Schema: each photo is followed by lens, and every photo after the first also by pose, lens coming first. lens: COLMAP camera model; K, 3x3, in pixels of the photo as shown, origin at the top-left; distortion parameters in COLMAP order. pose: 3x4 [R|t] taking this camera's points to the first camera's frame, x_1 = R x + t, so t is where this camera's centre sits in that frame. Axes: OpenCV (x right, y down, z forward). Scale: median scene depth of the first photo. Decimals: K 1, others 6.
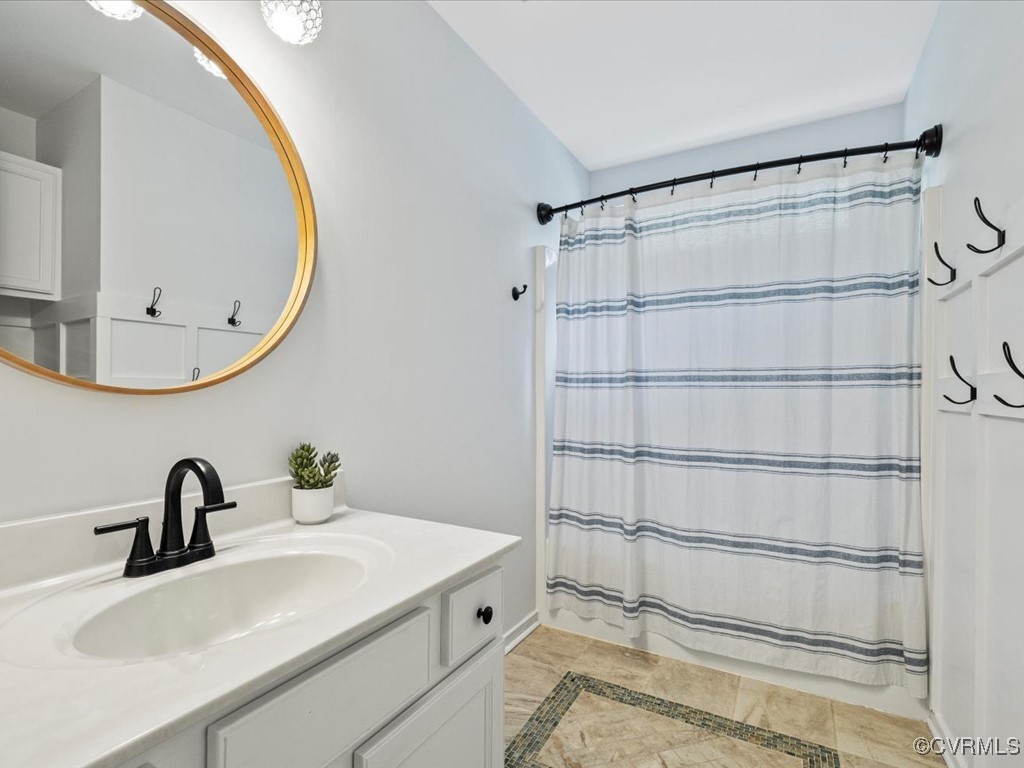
lens RADIAL K [[502.4, 0, 514.8], [0, 502.4, 389.3], [0, 0, 1]] dist [-0.000563, -0.000240]
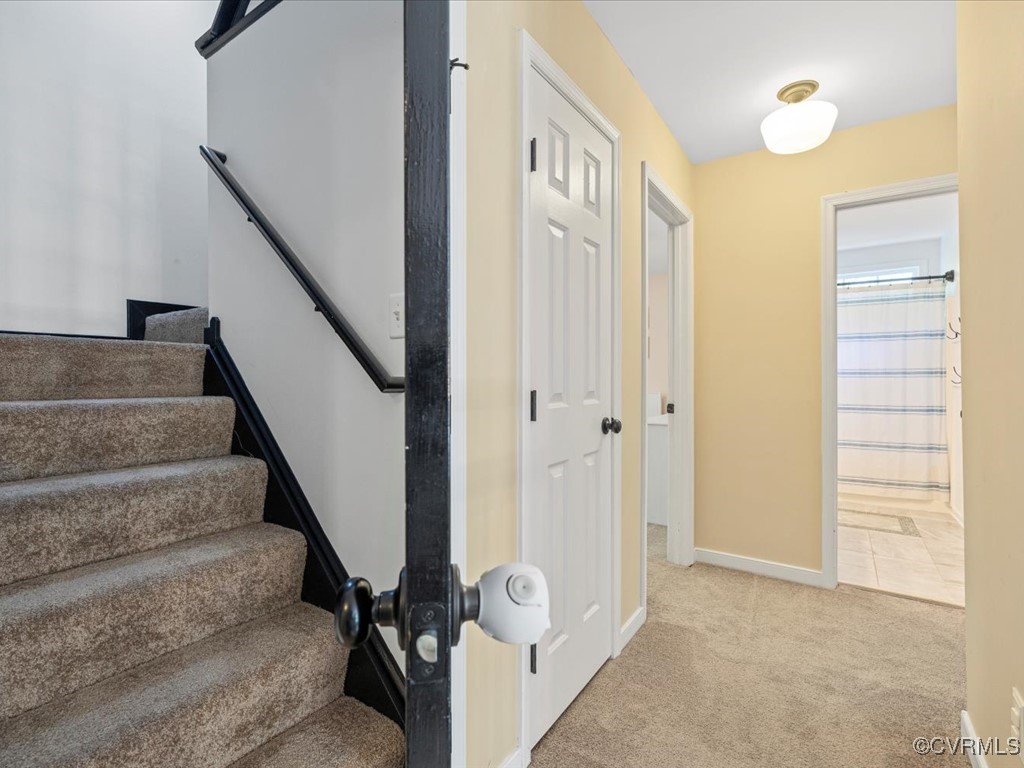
lens RADIAL K [[484.6, 0, 507.4], [0, 484.6, 372.2], [0, 0, 1]] dist [-0.001409, -0.000248]
pose [[0.997078, -0.003511, -0.076306, -1.114766], [0.003113, 0.999981, -0.005343, -0.022071], [0.076323, 0.005090, 0.997070, -1.479028]]
